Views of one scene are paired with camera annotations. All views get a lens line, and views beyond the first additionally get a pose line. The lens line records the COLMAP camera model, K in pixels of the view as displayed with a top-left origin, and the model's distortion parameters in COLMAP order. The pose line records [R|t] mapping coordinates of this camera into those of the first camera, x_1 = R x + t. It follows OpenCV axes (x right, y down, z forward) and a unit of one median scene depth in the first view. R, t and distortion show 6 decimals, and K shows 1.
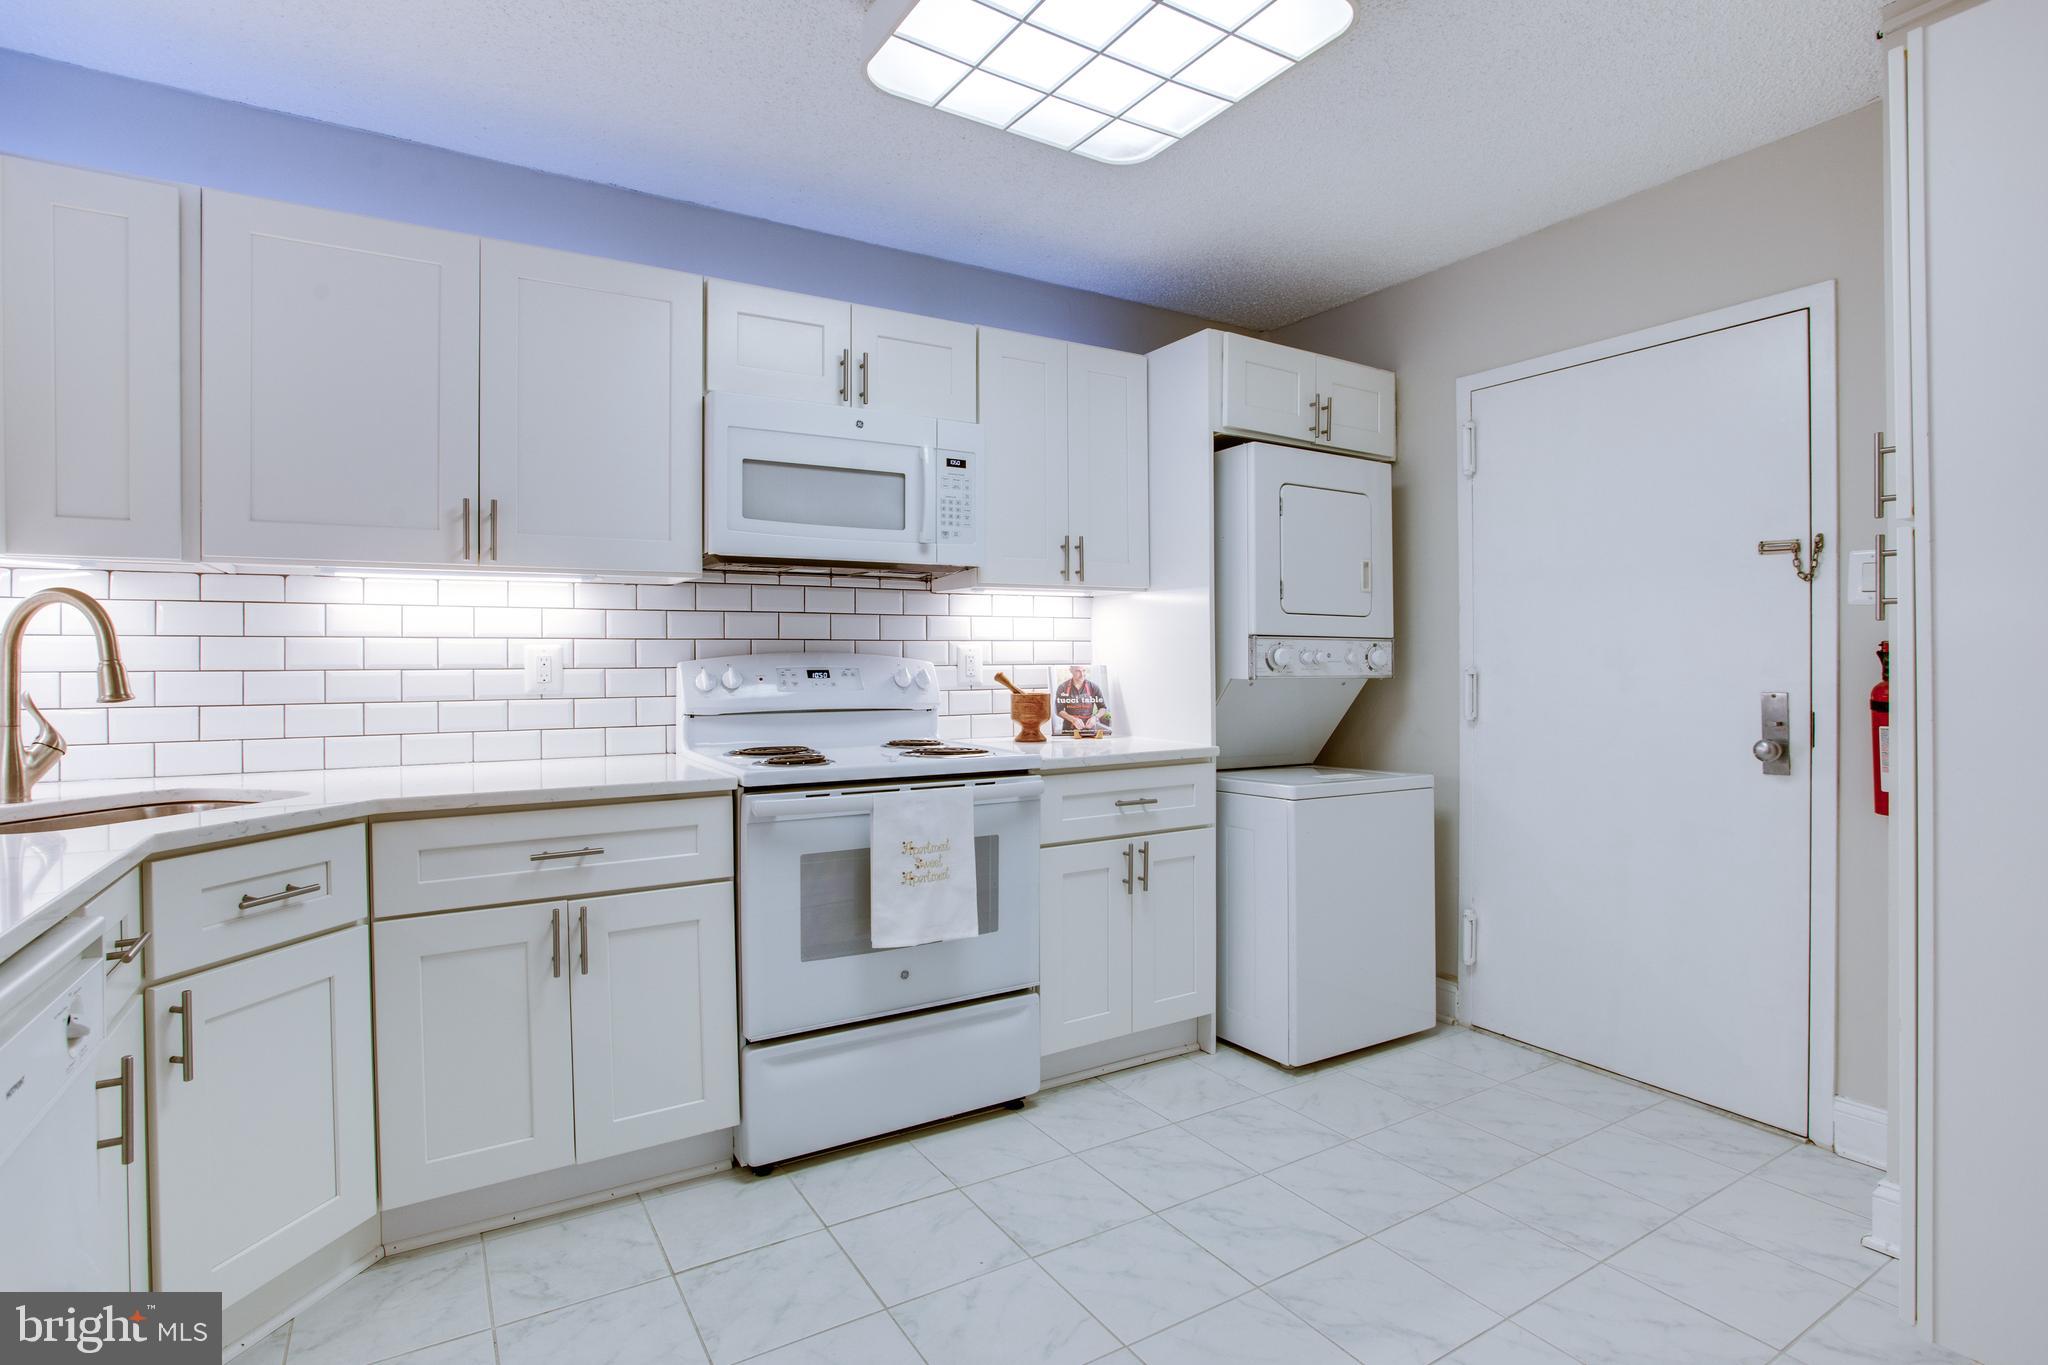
lens RADIAL K [[1034.1, 0, 1018.9], [0, 1034.1, 660.8], [0, 0, 1]] dist [-0.037481, 0.021950]
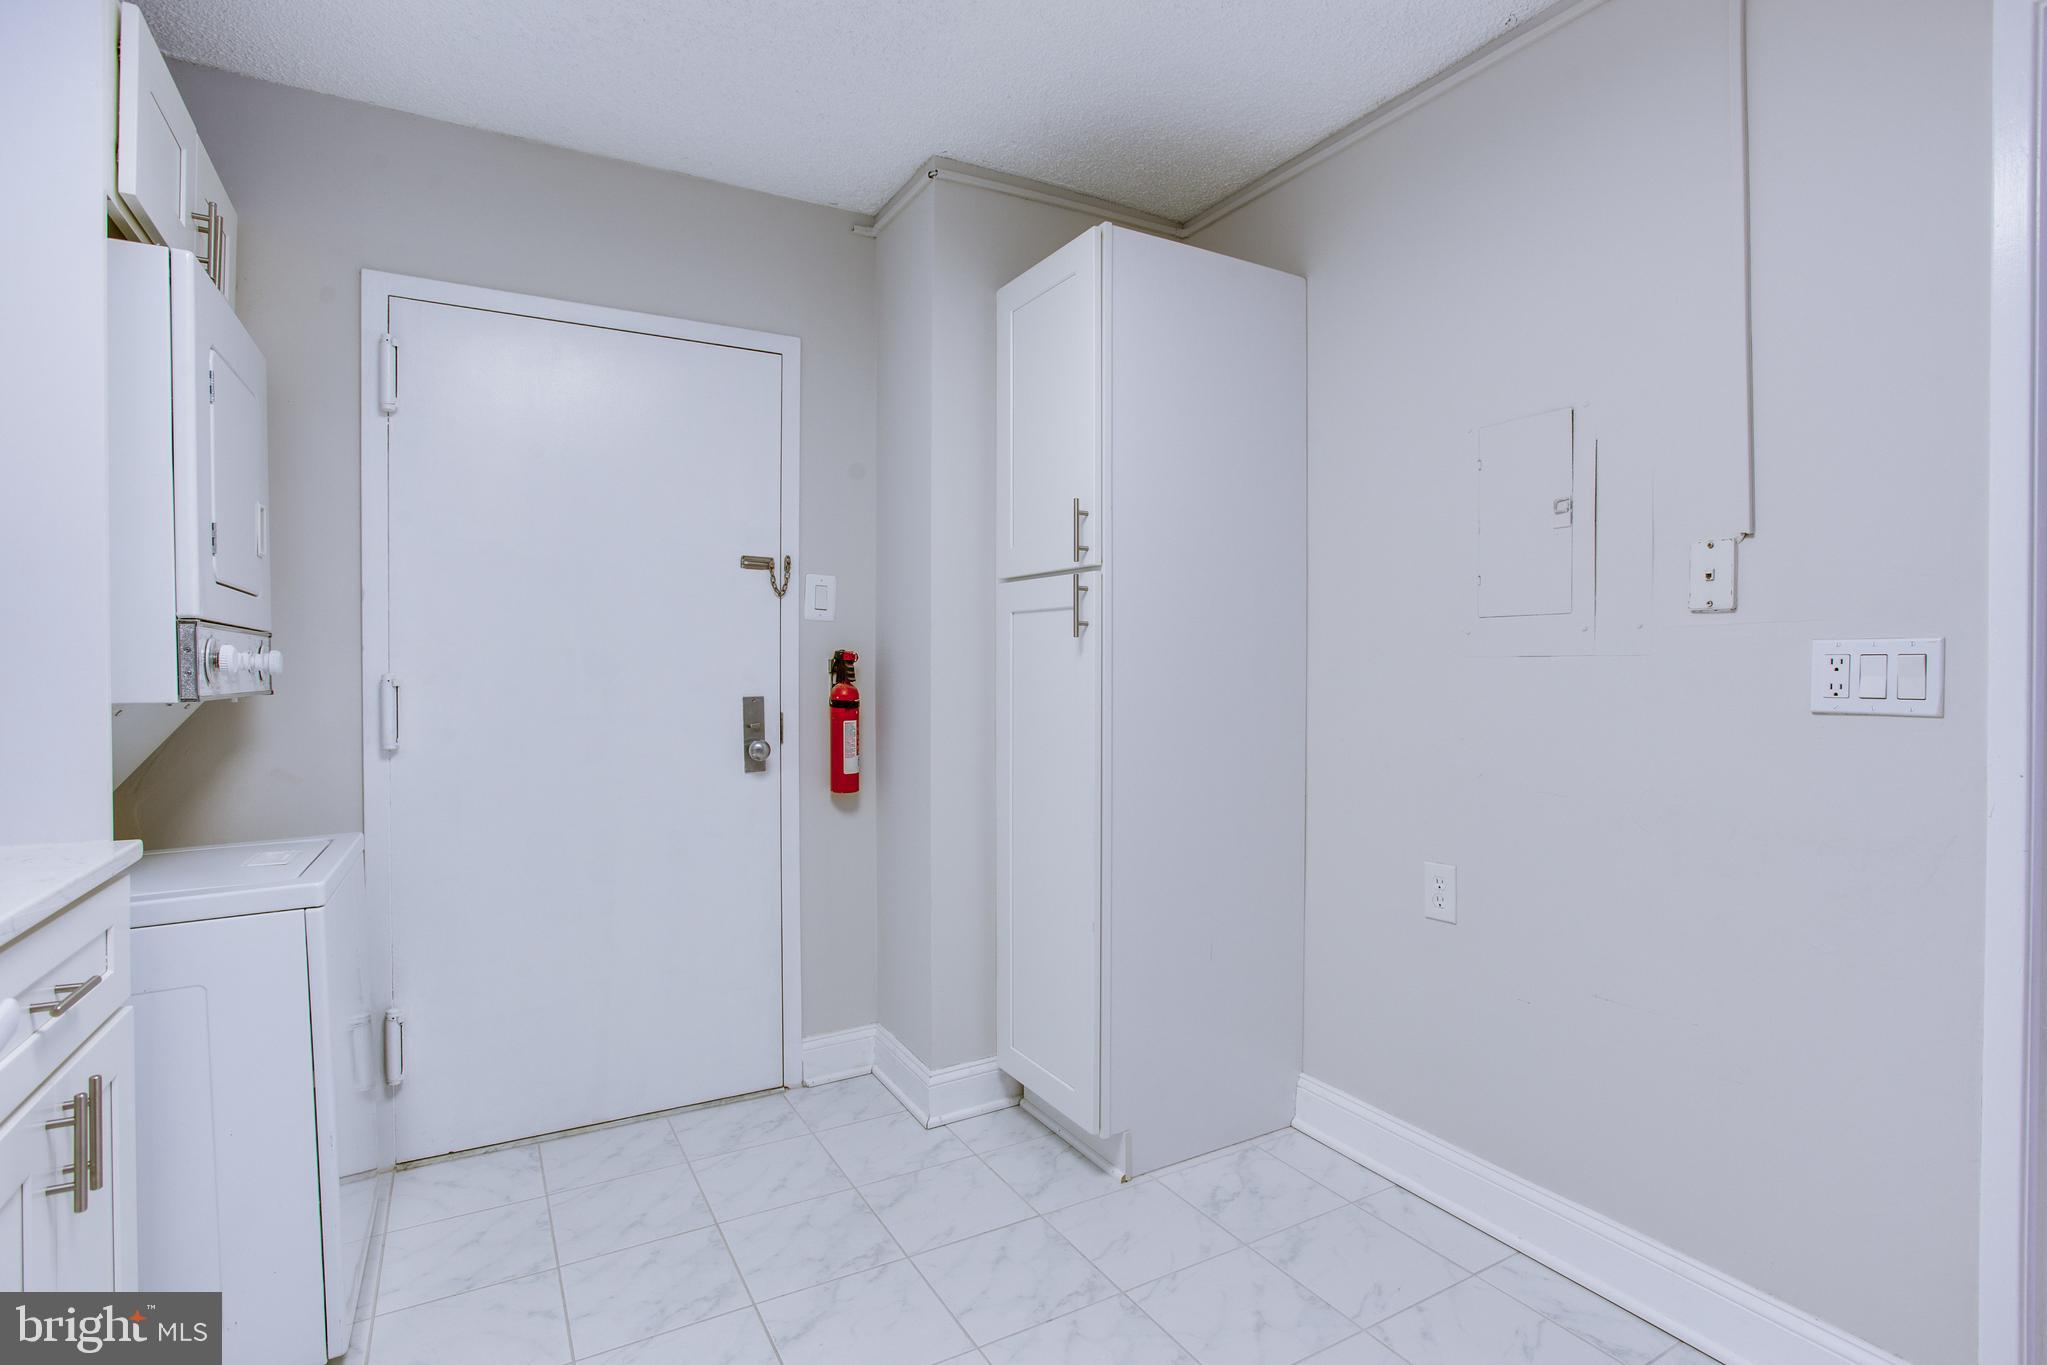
lens RADIAL K [[1033.6, 0, 1024.8], [0, 1033.6, 675.4], [0, 0, 1]] dist [-0.037481, 0.021950]
pose [[0.014982, -0.007900, 0.999857, -0.361956], [0.000769, 0.999969, 0.007889, 0.000843], [-0.999887, 0.000651, 0.014988, 0.707970]]
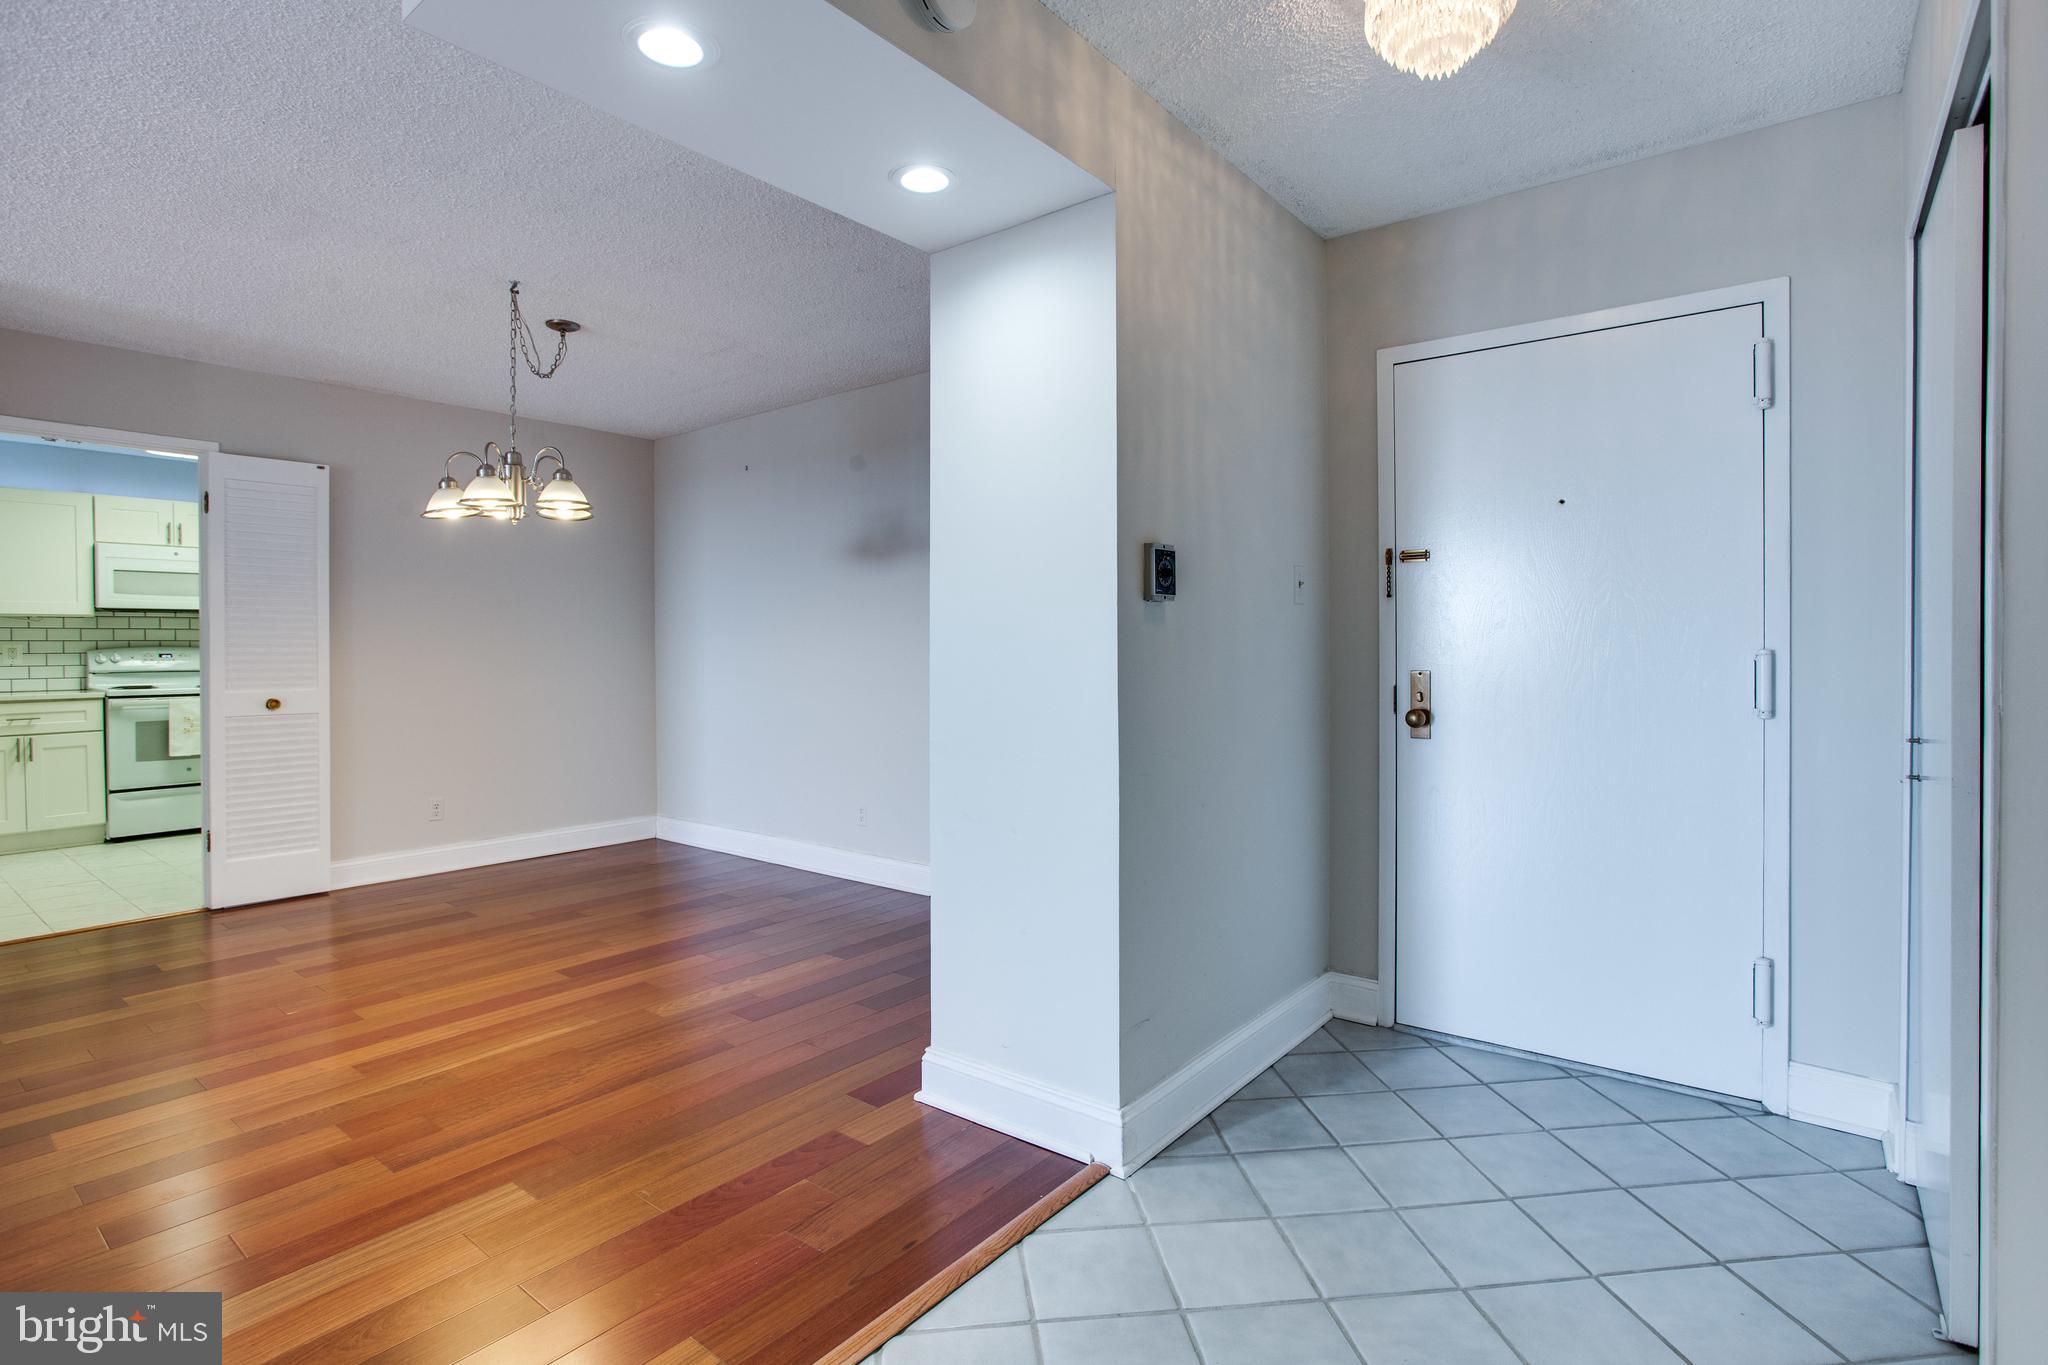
lens RADIAL K [[1013.6, 0, 1021.7], [0, 1013.6, 663.7], [0, 0, 1]] dist [-0.006271, -0.000176]
pose [[0.946641, -0.009158, 0.322160, 1.099331], [0.007048, 0.999945, 0.007718, 0.032680], [-0.322213, -0.005035, 0.946654, -2.169119]]
